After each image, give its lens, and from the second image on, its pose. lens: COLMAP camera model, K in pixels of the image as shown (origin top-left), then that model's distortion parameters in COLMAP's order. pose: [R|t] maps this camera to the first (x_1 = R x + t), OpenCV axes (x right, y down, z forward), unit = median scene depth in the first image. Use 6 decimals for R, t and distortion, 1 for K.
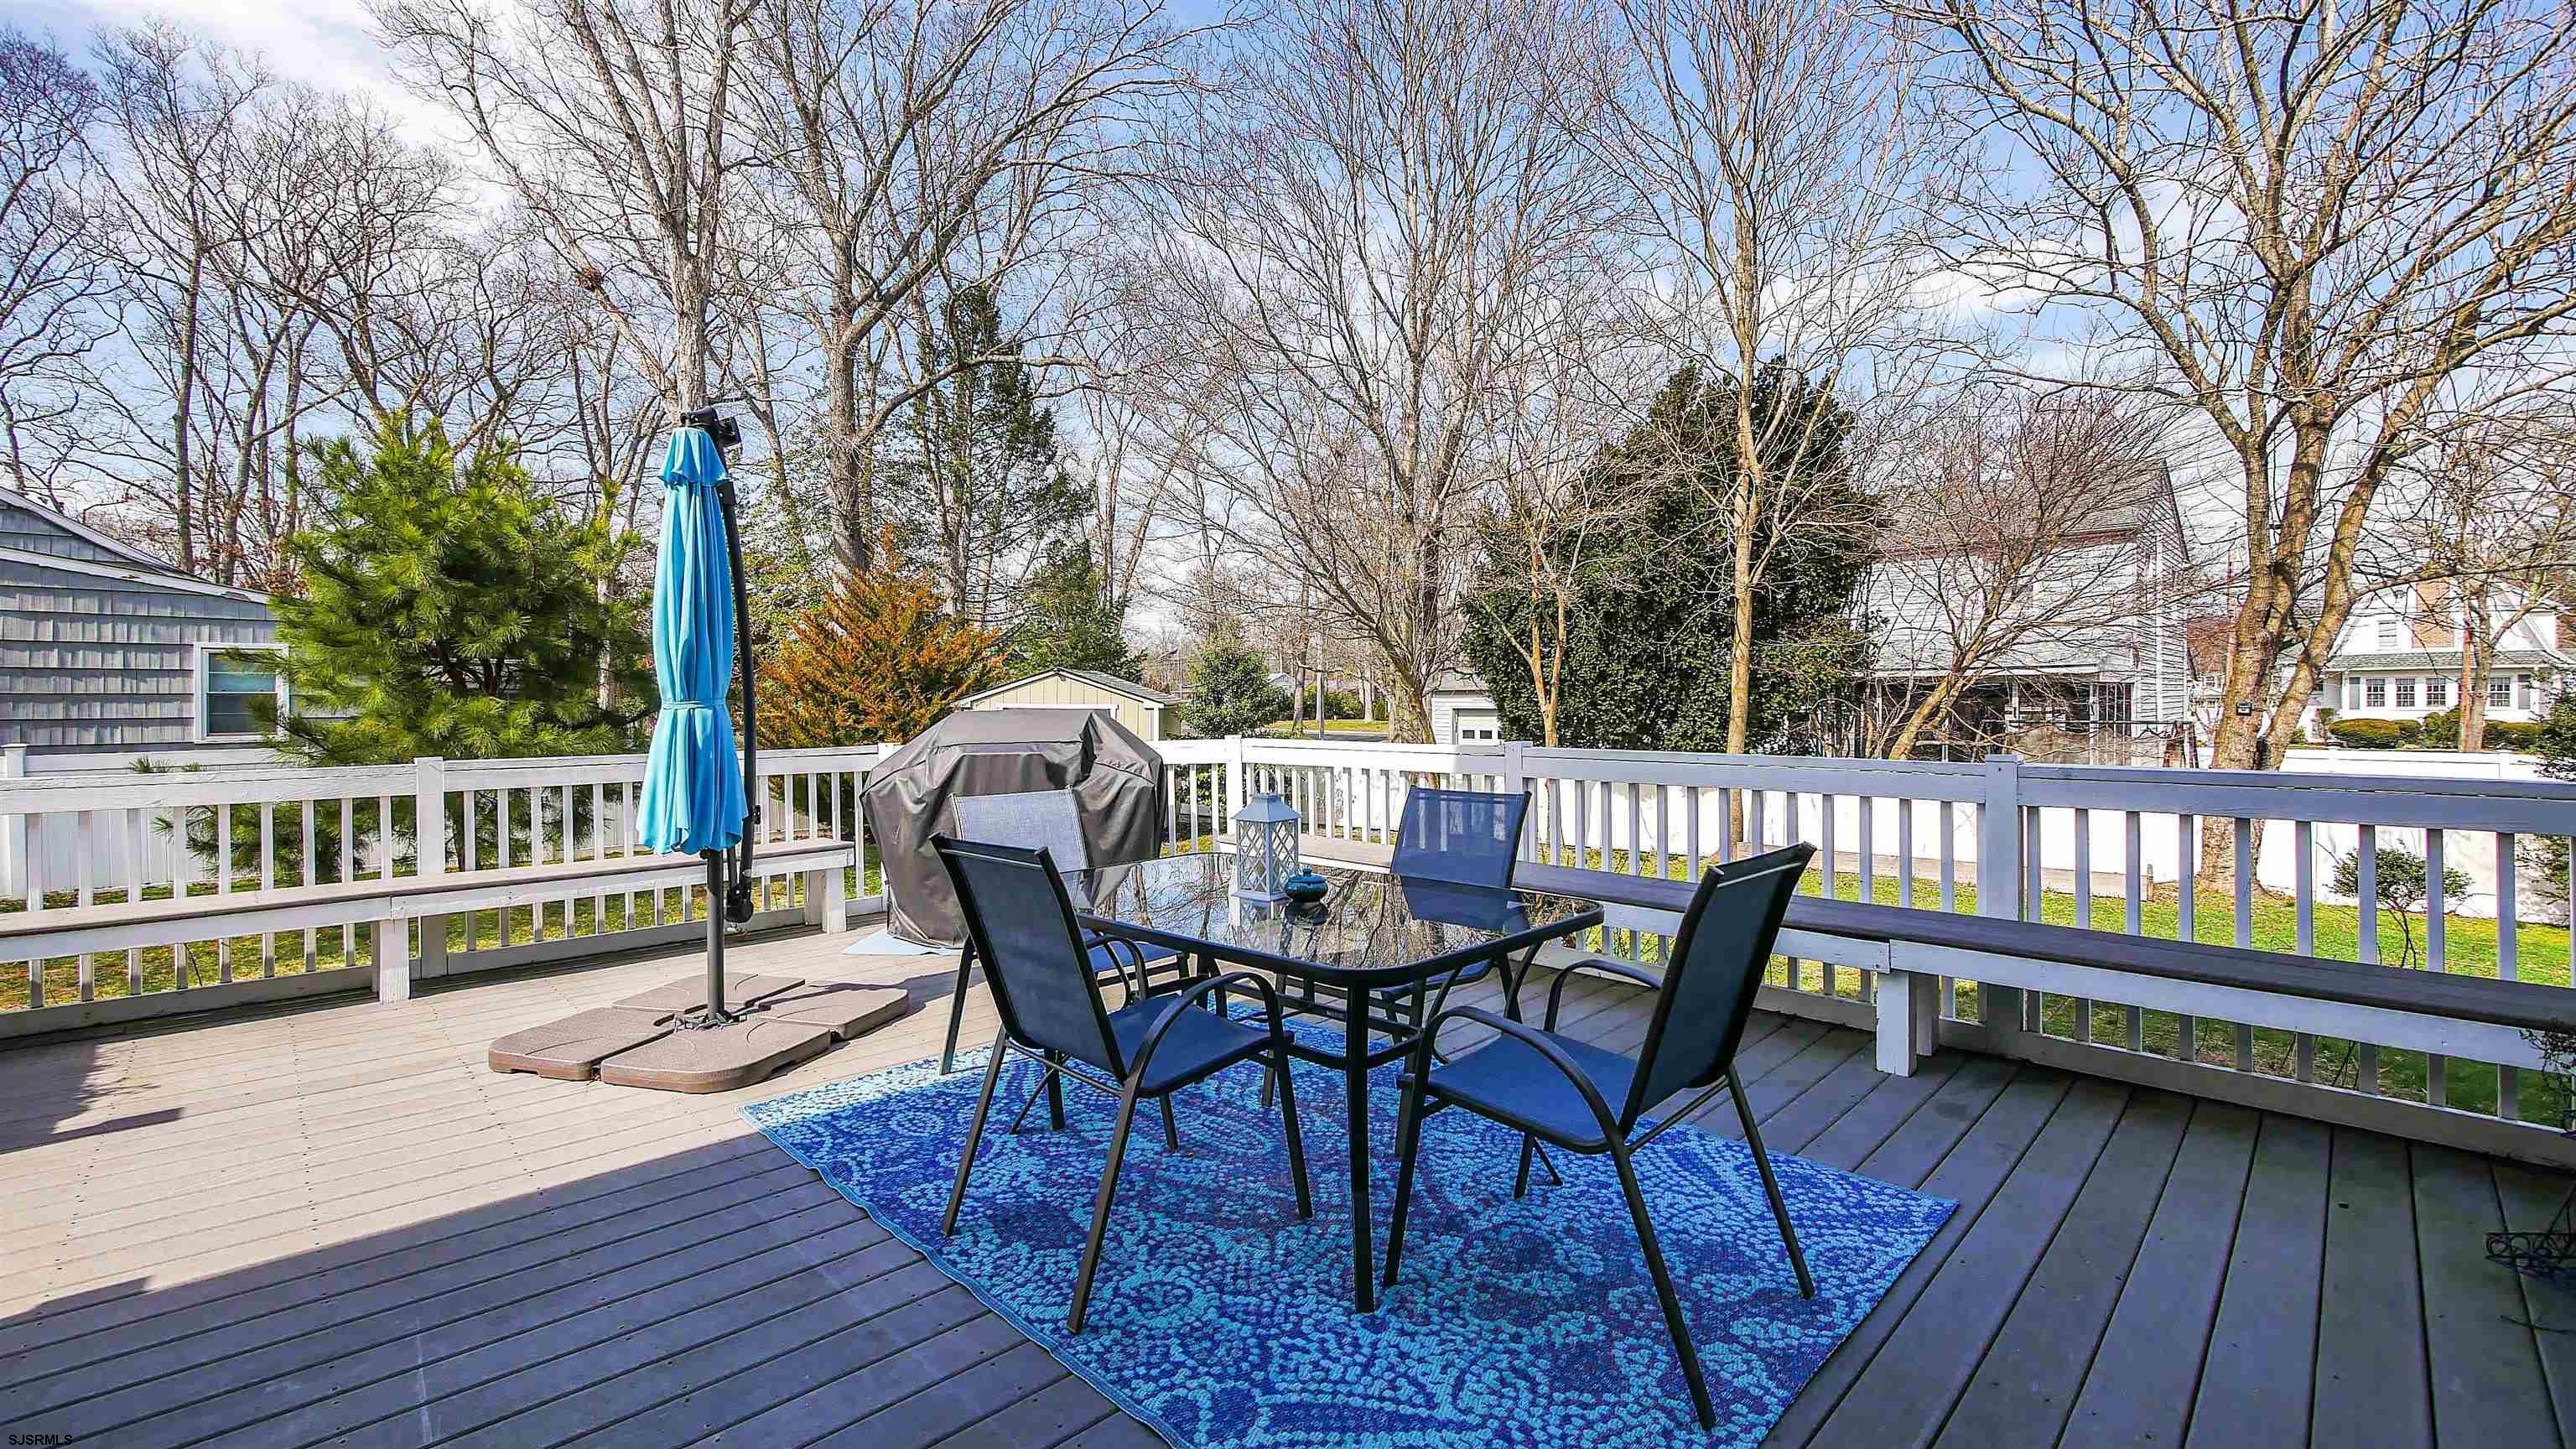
lens RADIAL K [[1060.5, 0, 1287.9], [0, 1060.5, 707.0], [0, 0, 1]] dist [-0.007353, 0.000073]
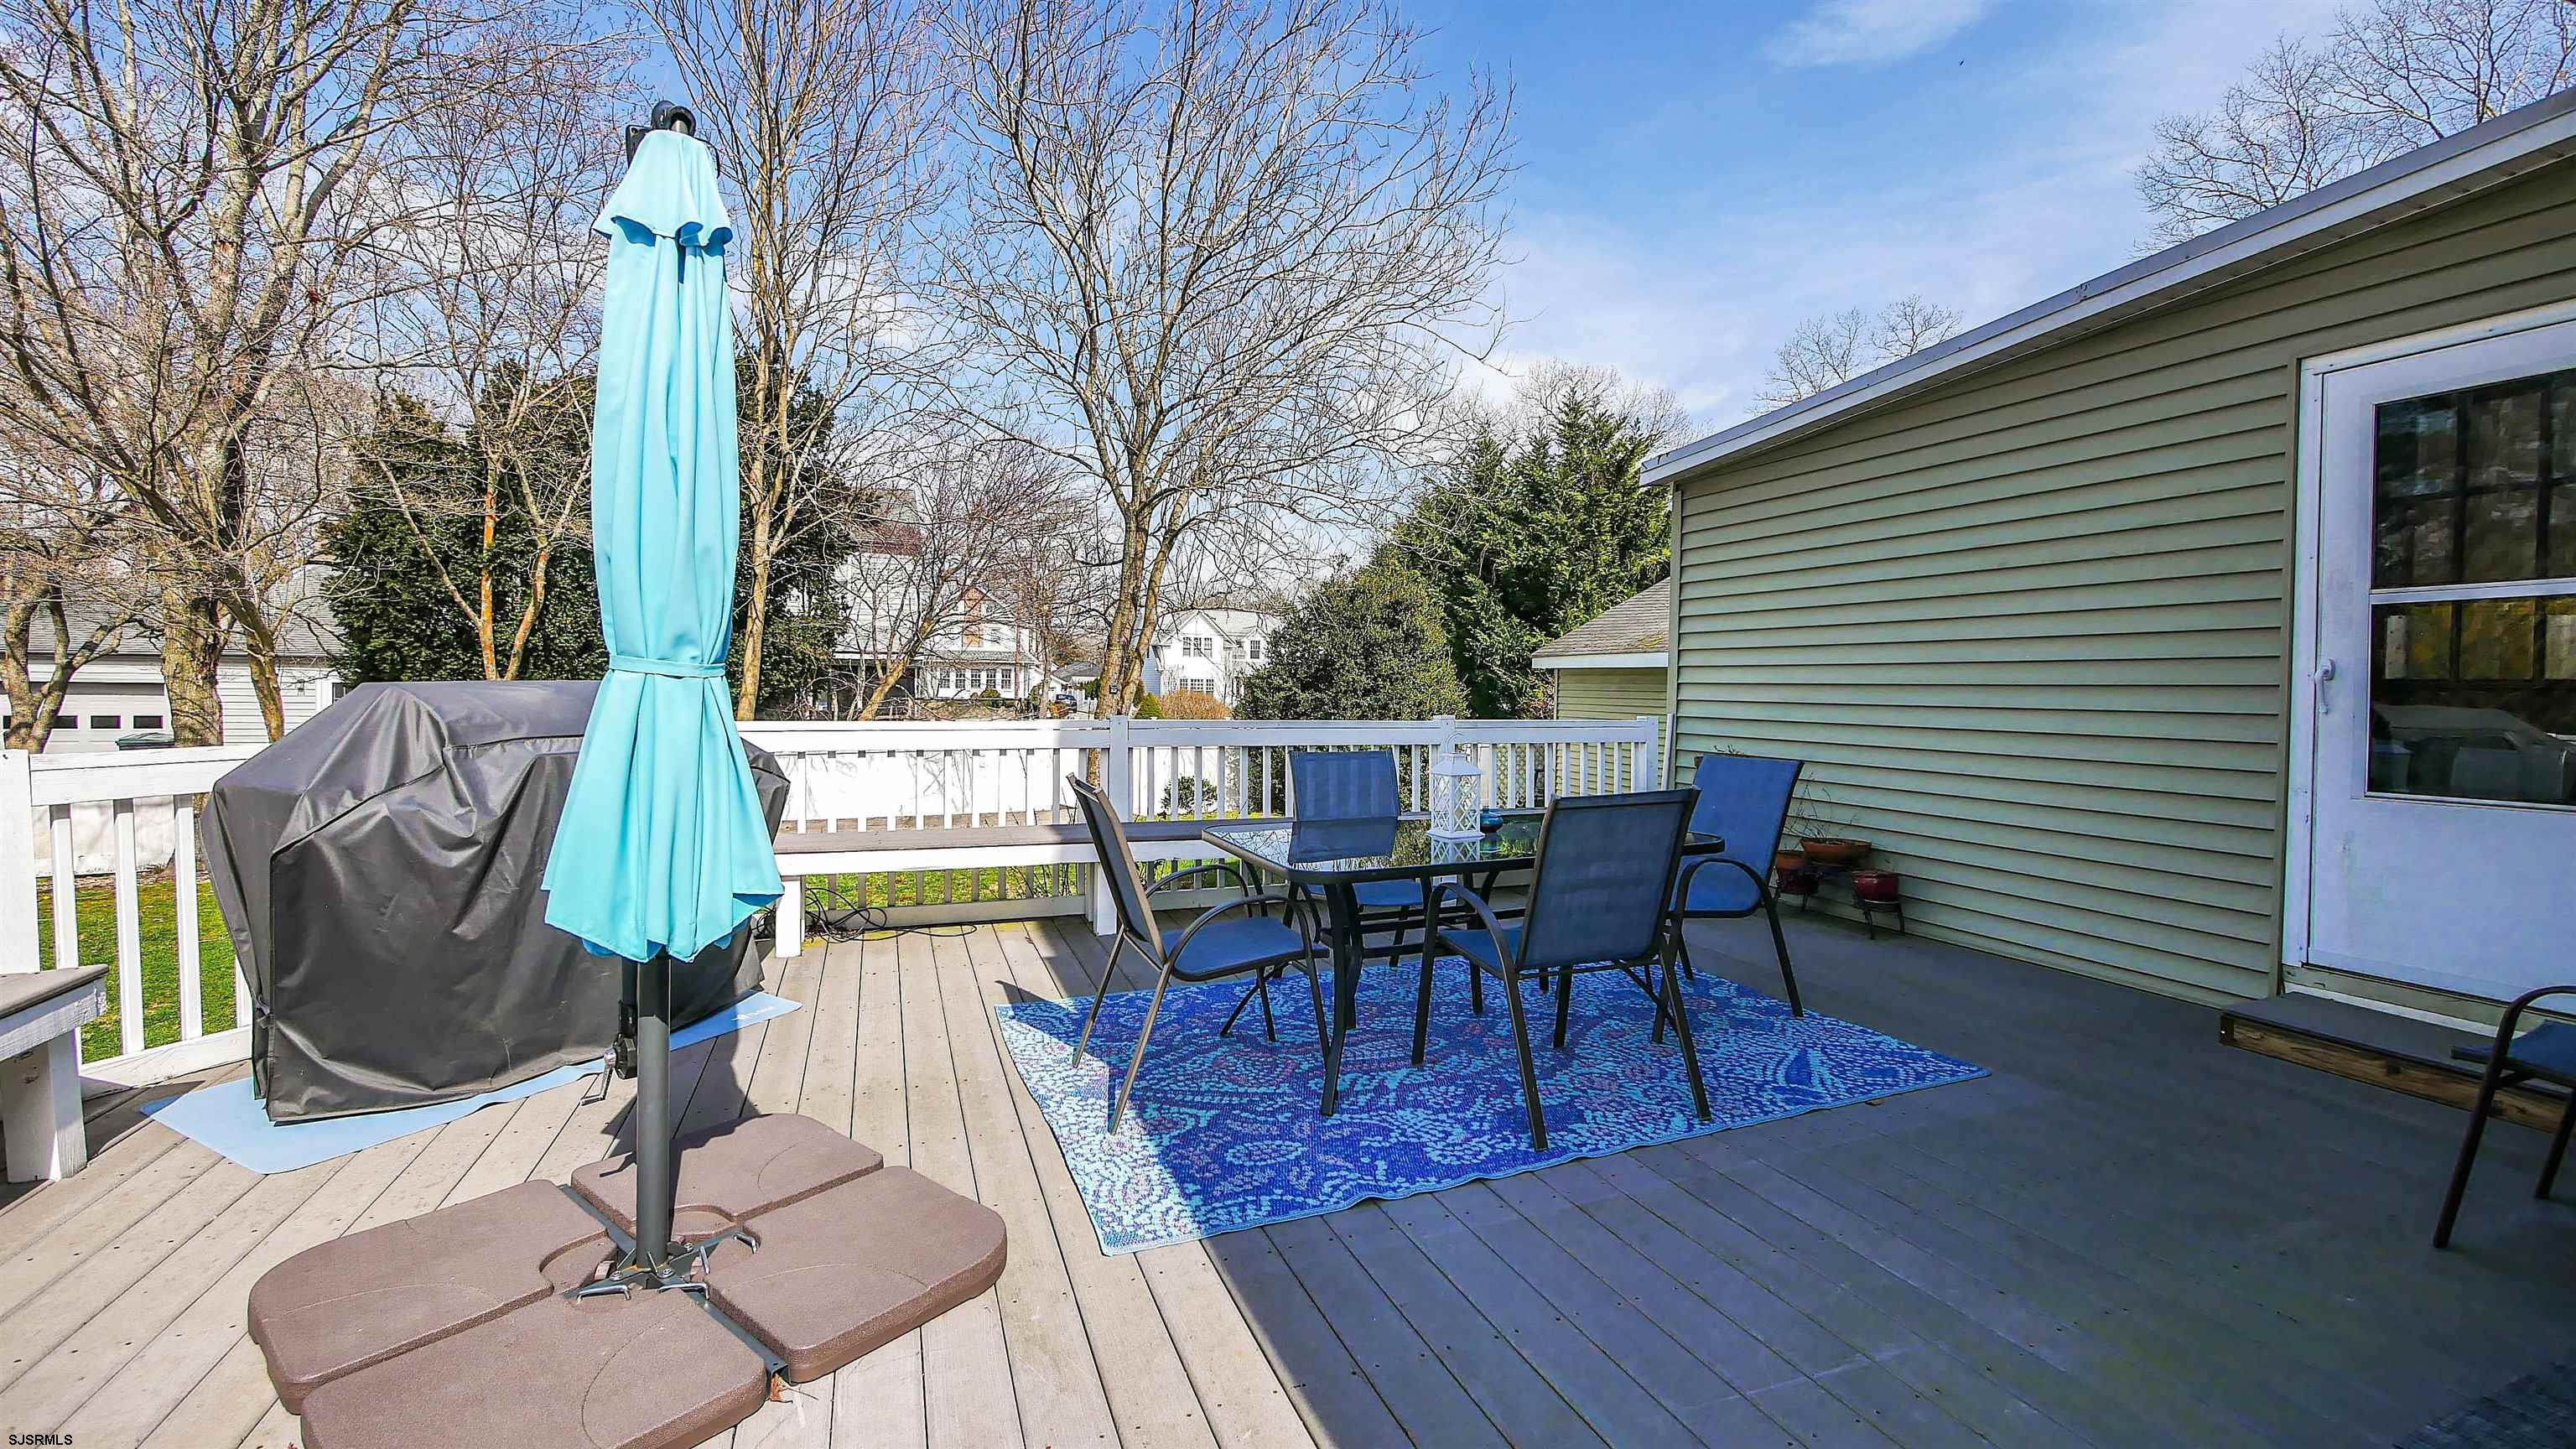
lens RADIAL K [[1053.7, 0, 1283.4], [0, 1053.7, 712.0], [0, 0, 1]] dist [0.000266, 0.000124]
pose [[0.388119, -0.014503, 0.921495, -1.096244], [-0.007510, 0.999793, 0.018899, 0.012368], [-0.921579, -0.014256, 0.387930, 0.625849]]
